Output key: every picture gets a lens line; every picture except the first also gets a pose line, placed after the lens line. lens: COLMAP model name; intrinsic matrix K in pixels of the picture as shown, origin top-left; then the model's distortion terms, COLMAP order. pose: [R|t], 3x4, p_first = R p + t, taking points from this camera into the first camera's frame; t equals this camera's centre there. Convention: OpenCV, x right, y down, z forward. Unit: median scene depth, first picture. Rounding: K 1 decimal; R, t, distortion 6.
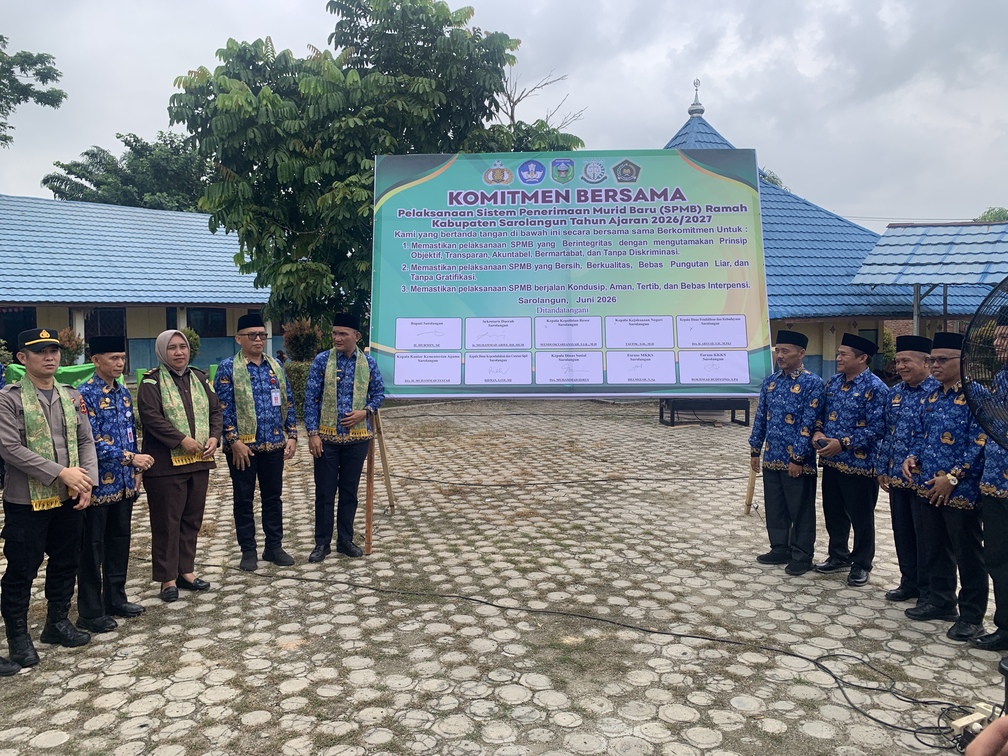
lens RADIAL K [[756.8, 0, 503.0], [0, 756.8, 377.8], [0, 0, 1]] dist [0.047687, -0.005222]
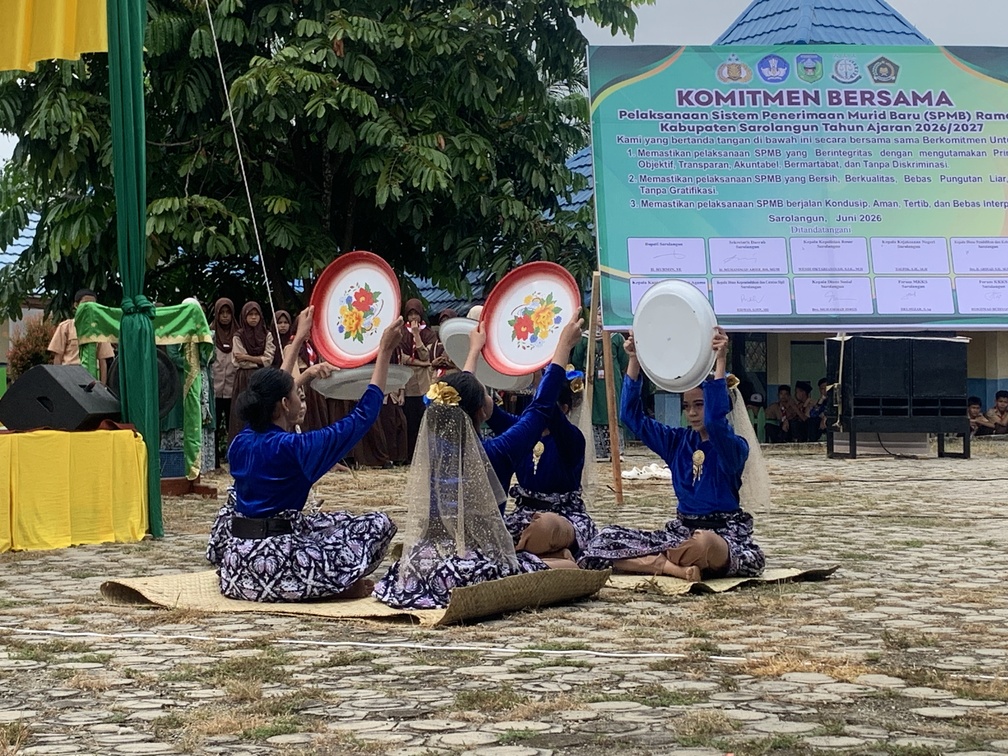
lens RADIAL K [[1947.2, 0, 504.4], [0, 1947.2, 377.8], [0, 0, 1]] dist [0.091037, 0.000000]
pose [[0.989213, 0.000631, 0.146486, -0.581984], [0.011305, 0.996680, -0.080632, 0.243889], [-0.146050, 0.081418, 0.985921, -1.074329]]
